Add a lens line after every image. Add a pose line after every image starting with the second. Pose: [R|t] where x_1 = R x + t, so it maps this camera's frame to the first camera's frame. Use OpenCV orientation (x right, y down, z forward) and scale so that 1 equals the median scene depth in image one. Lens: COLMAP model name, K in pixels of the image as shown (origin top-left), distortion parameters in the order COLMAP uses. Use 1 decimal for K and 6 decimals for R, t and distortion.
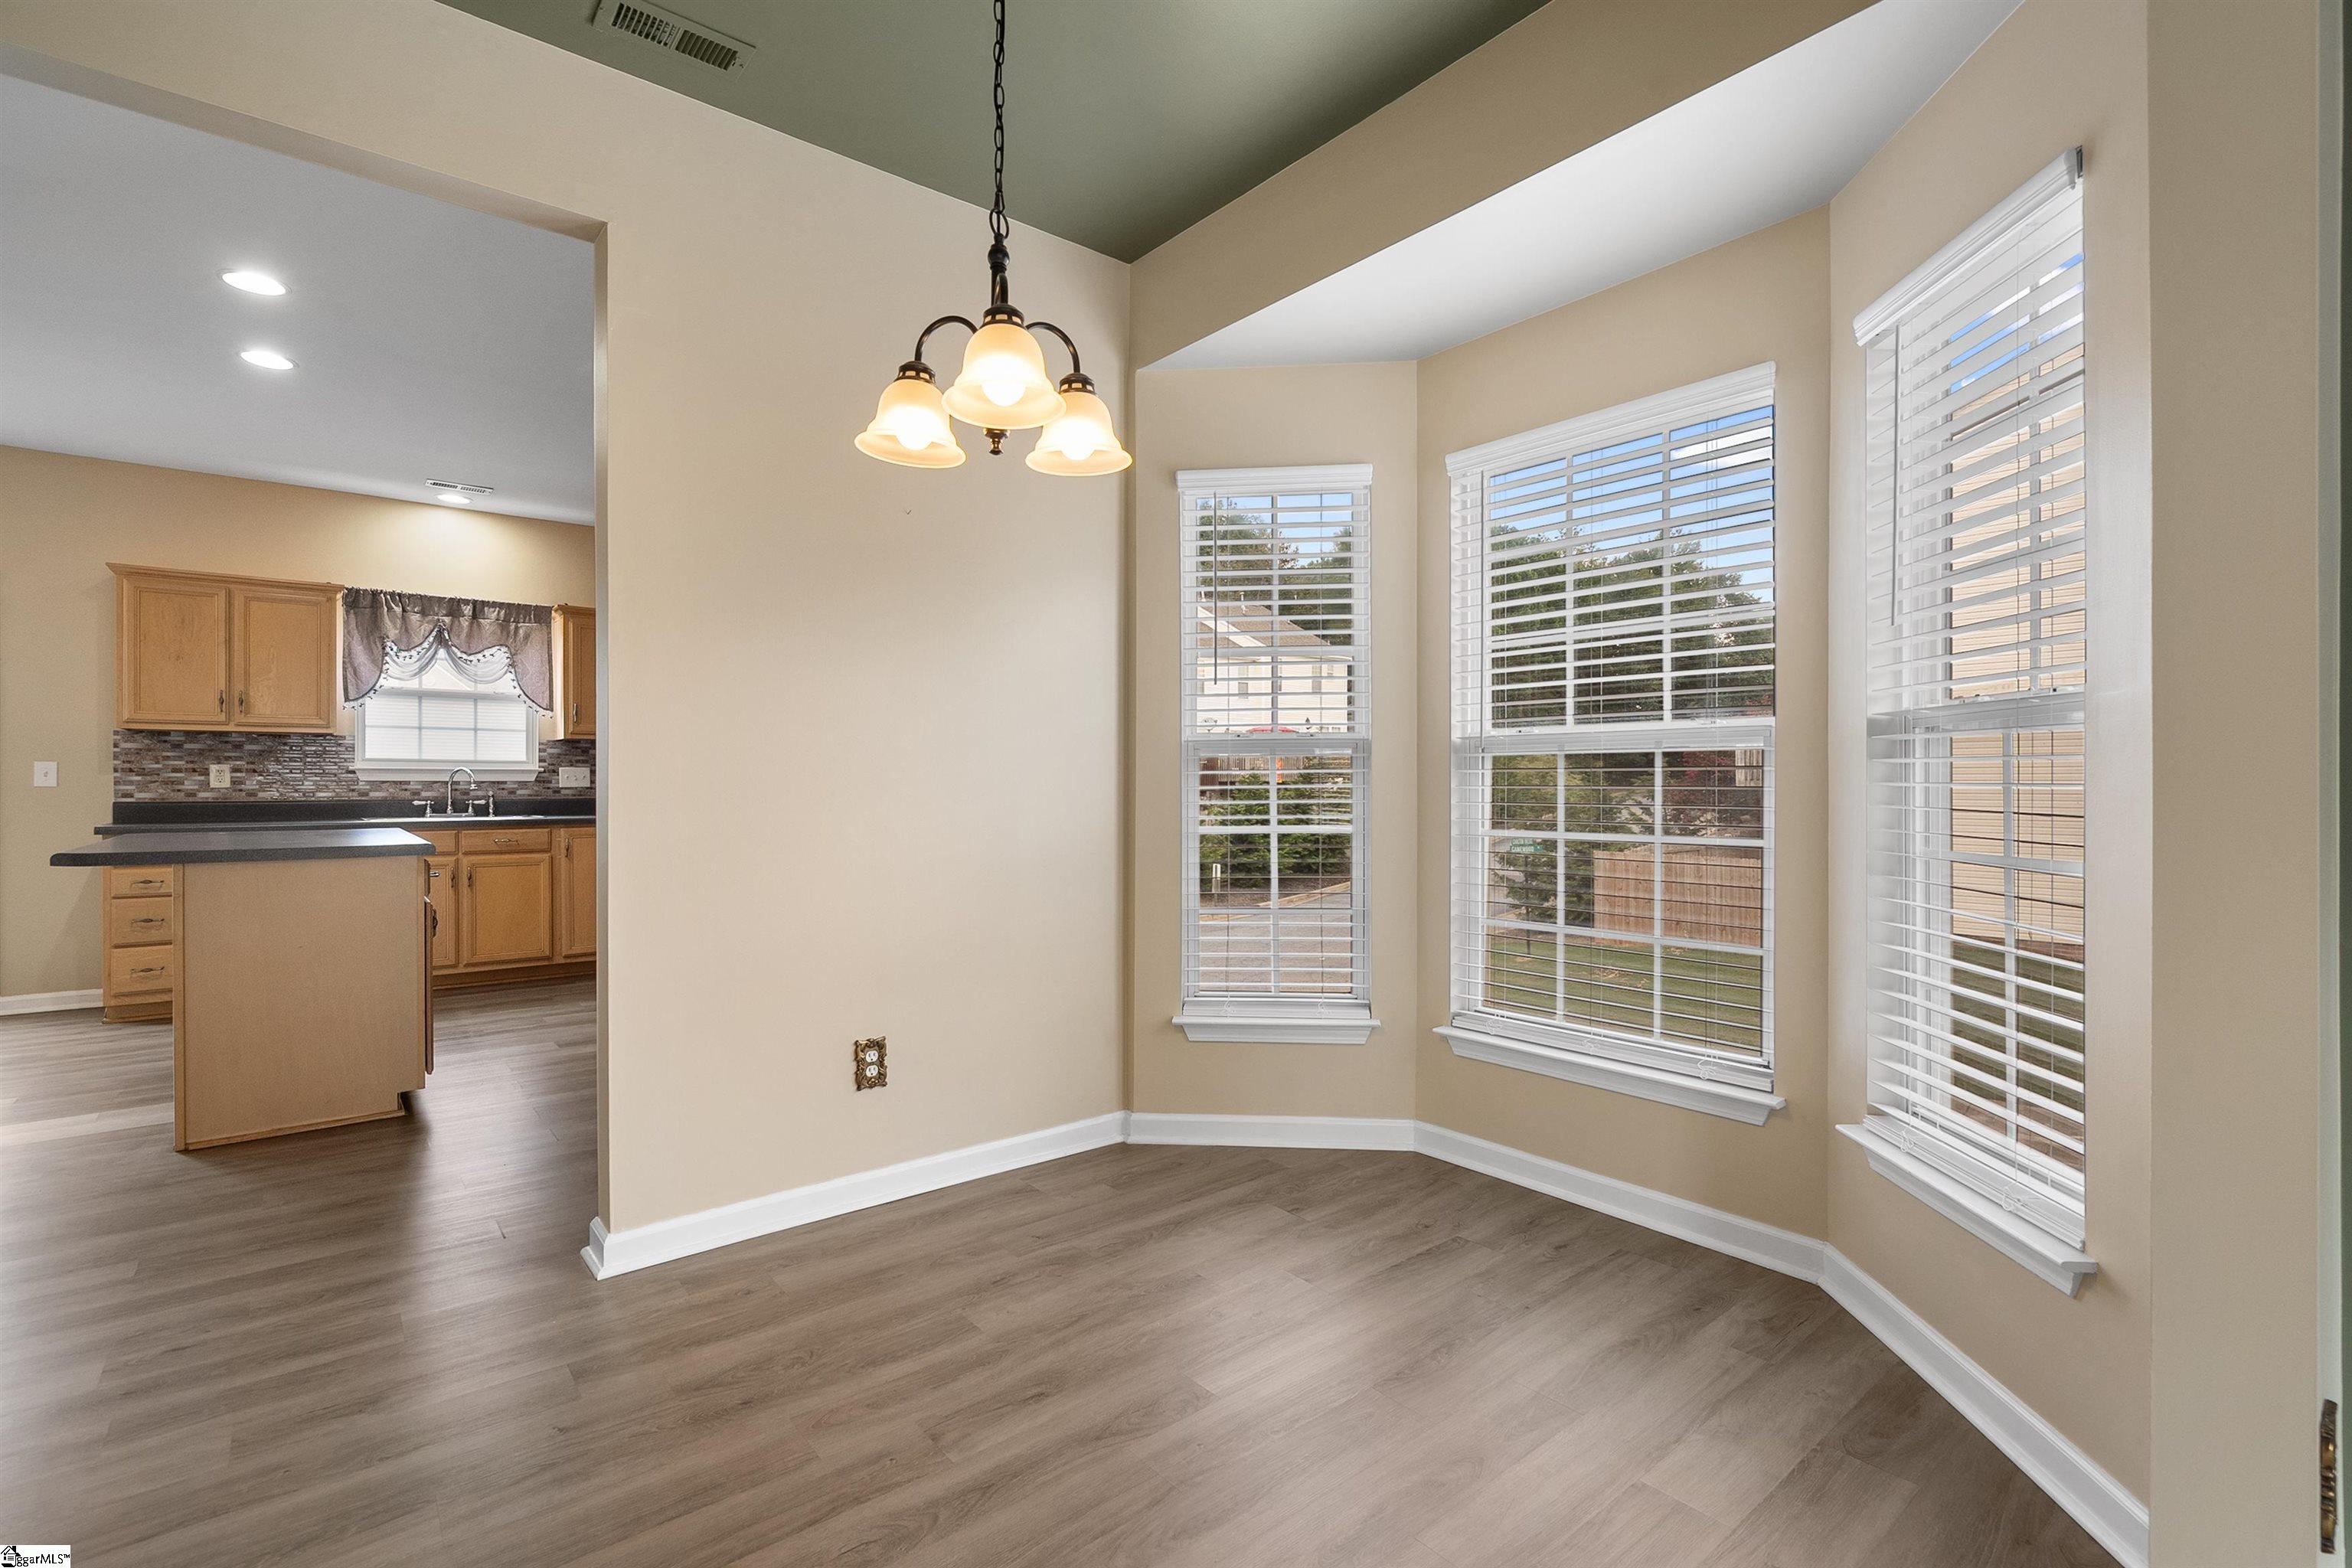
lens RADIAL K [[1056.9, 0, 1183.3], [0, 1056.9, 782.5], [0, 0, 1]] dist [-0.007081, 0.002729]
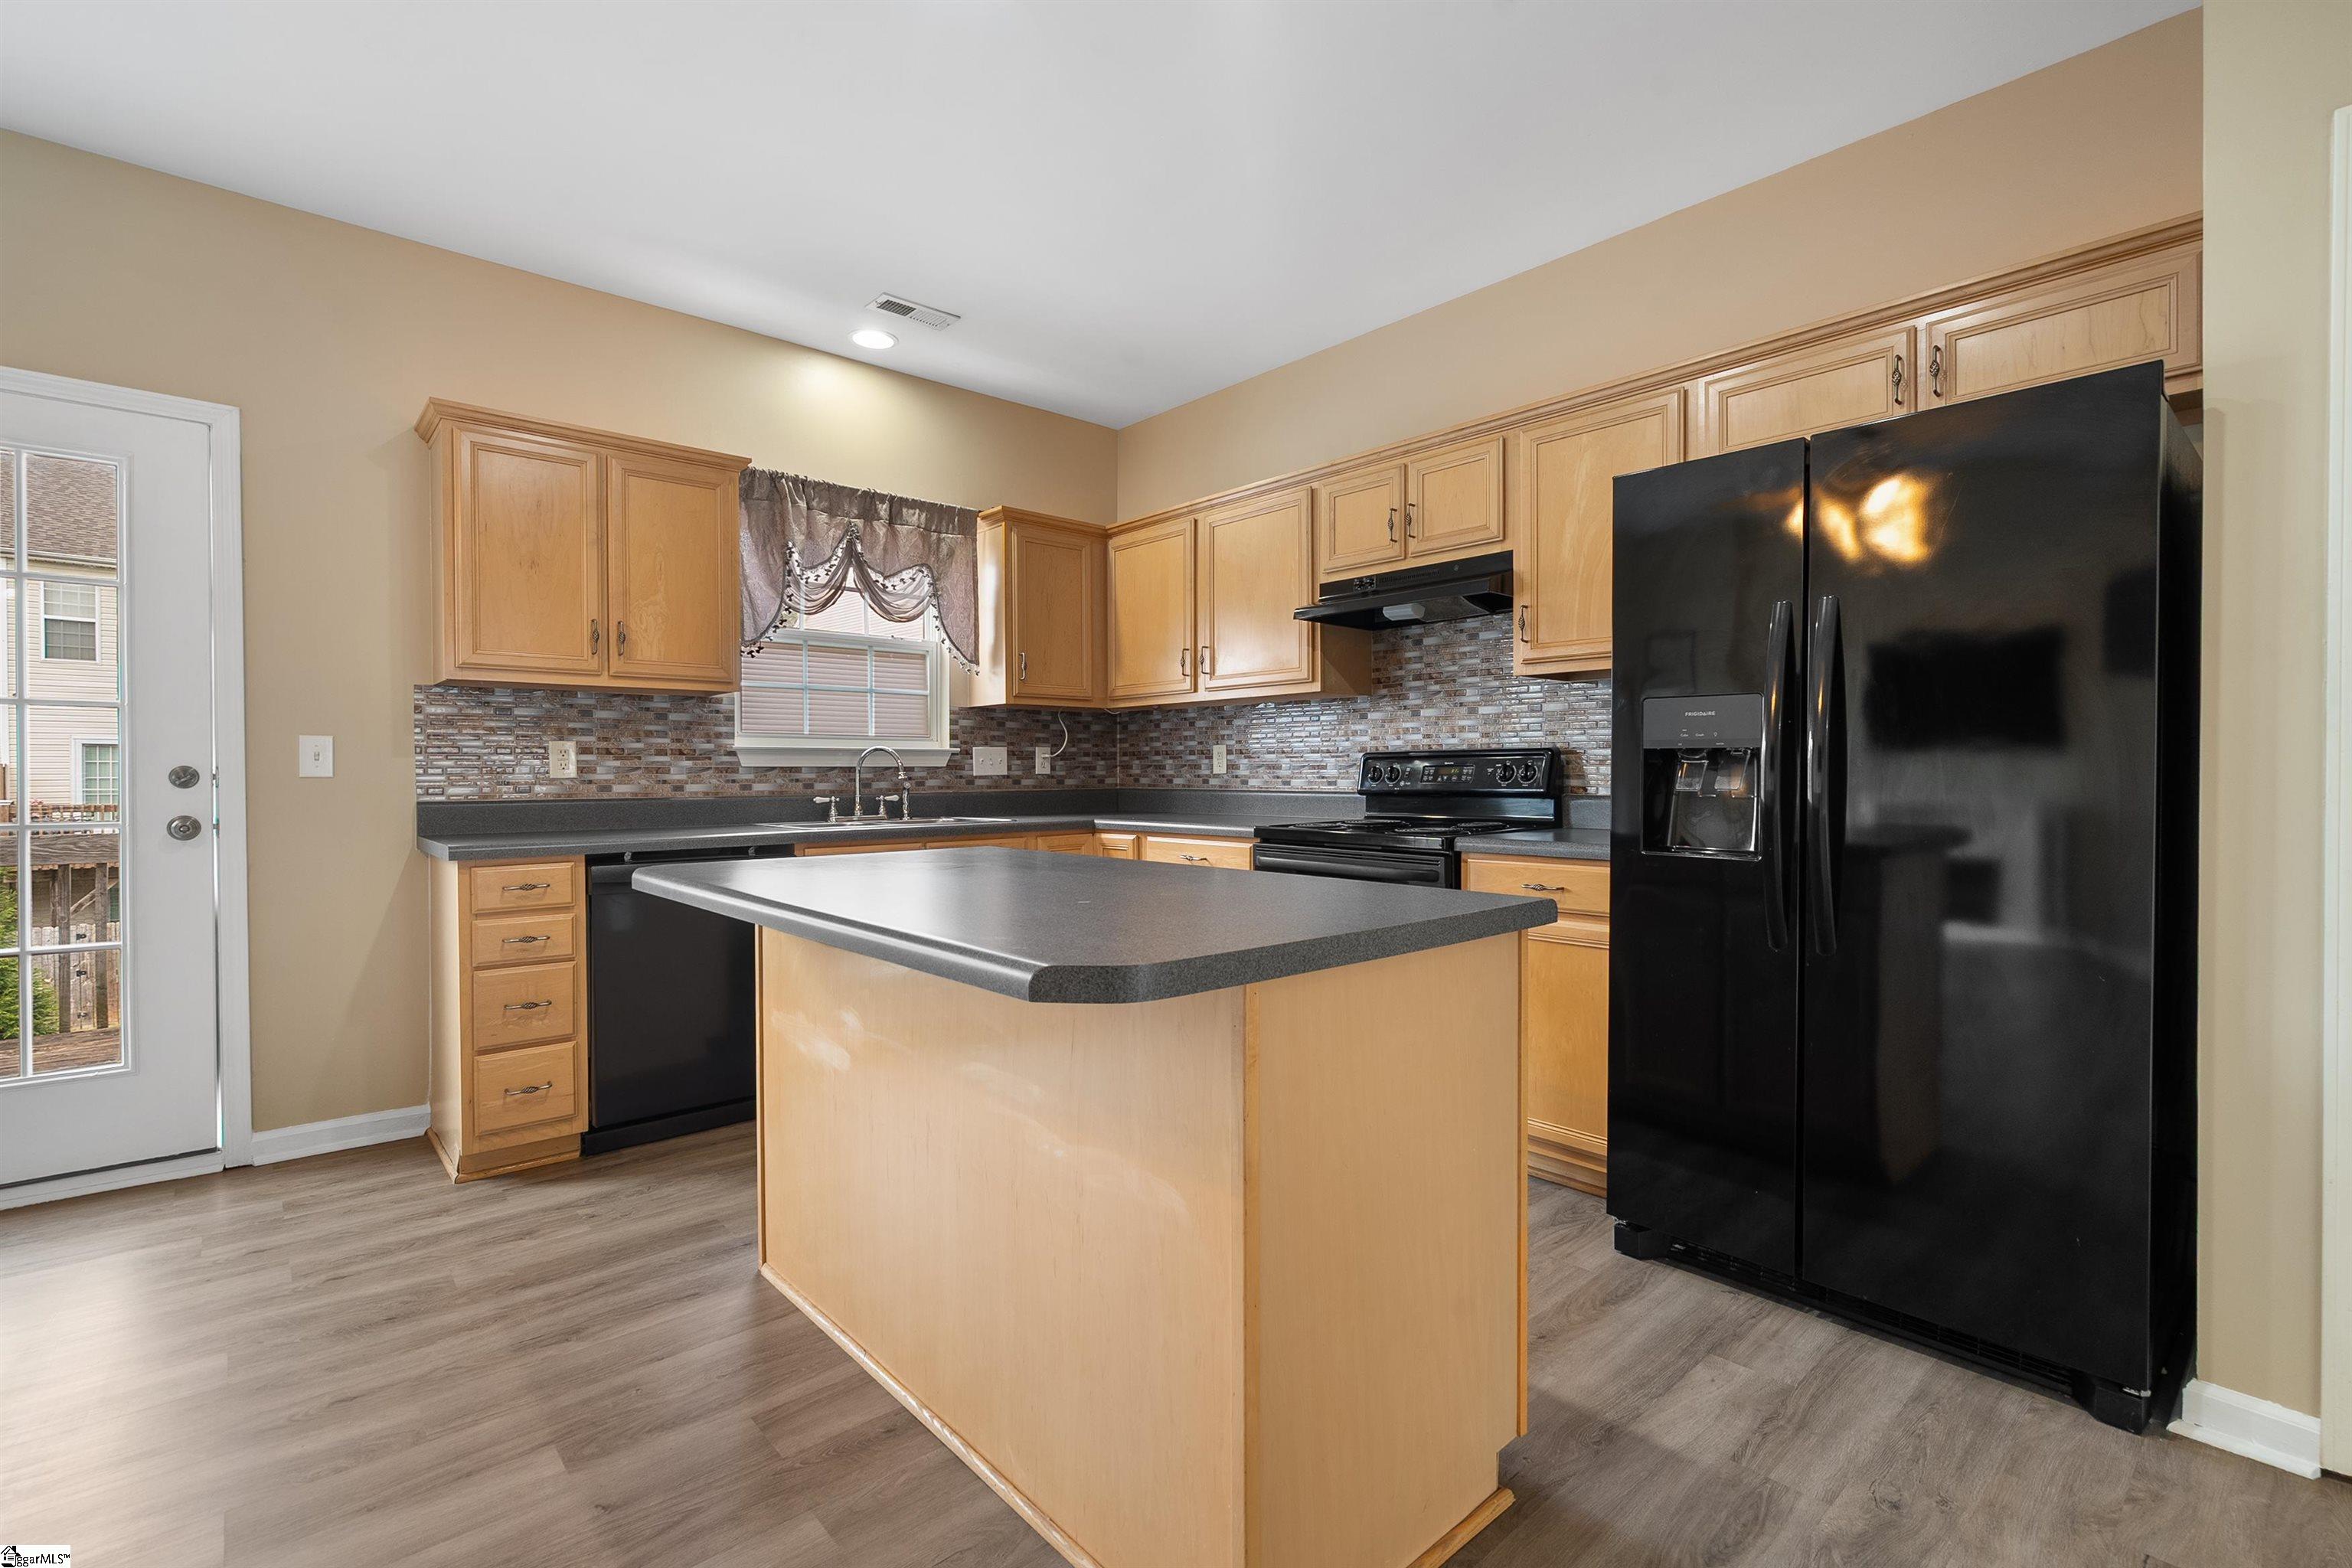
lens RADIAL K [[1056.9, 0, 1183.3], [0, 1056.9, 785.3], [0, 0, 1]] dist [-0.007081, 0.002729]
pose [[0.999295, -0.002192, 0.037478, -0.529551], [0.001582, 0.999866, 0.016303, -0.000407], [-0.037509, -0.016233, 0.999164, 0.332391]]
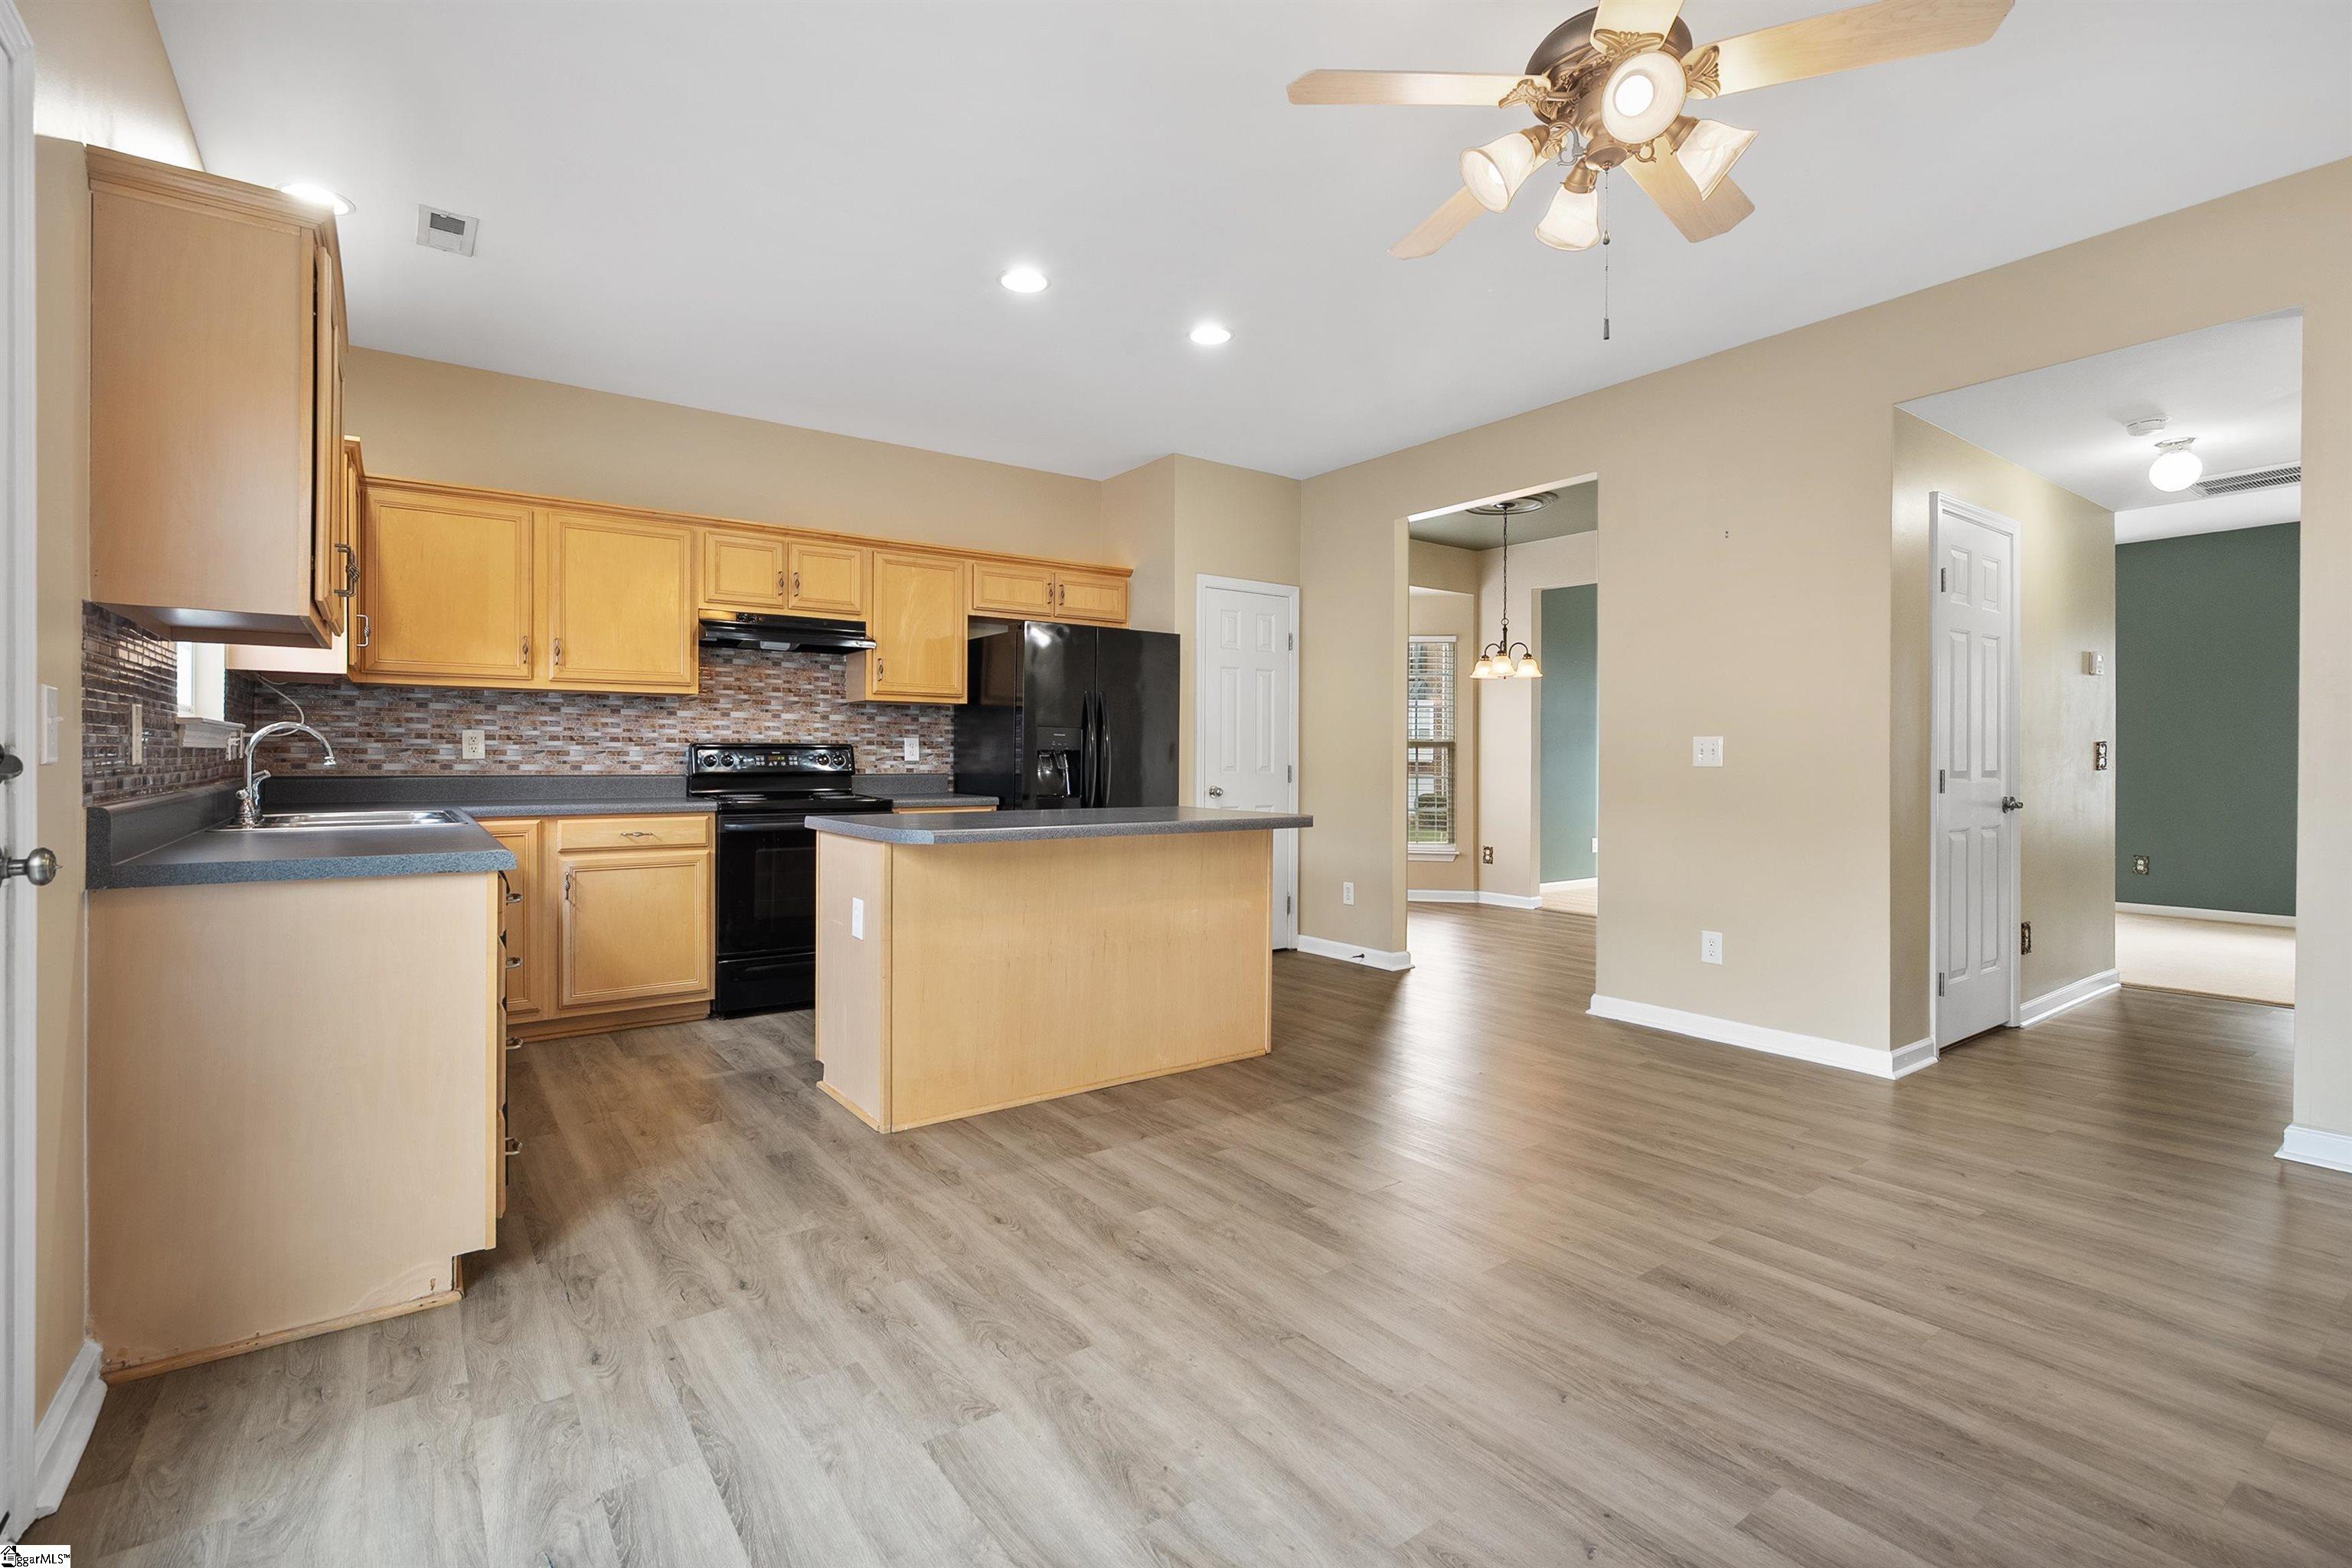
lens RADIAL K [[1056.9, 0, 1164.7], [0, 1056.9, 762.1], [0, 0, 1]] dist [-0.007081, 0.002729]
pose [[0.077612, -0.001339, 0.996983, -1.183374], [-0.008440, 0.999962, 0.002000, 0.000354], [-0.996948, -0.008570, 0.077598, 0.551887]]
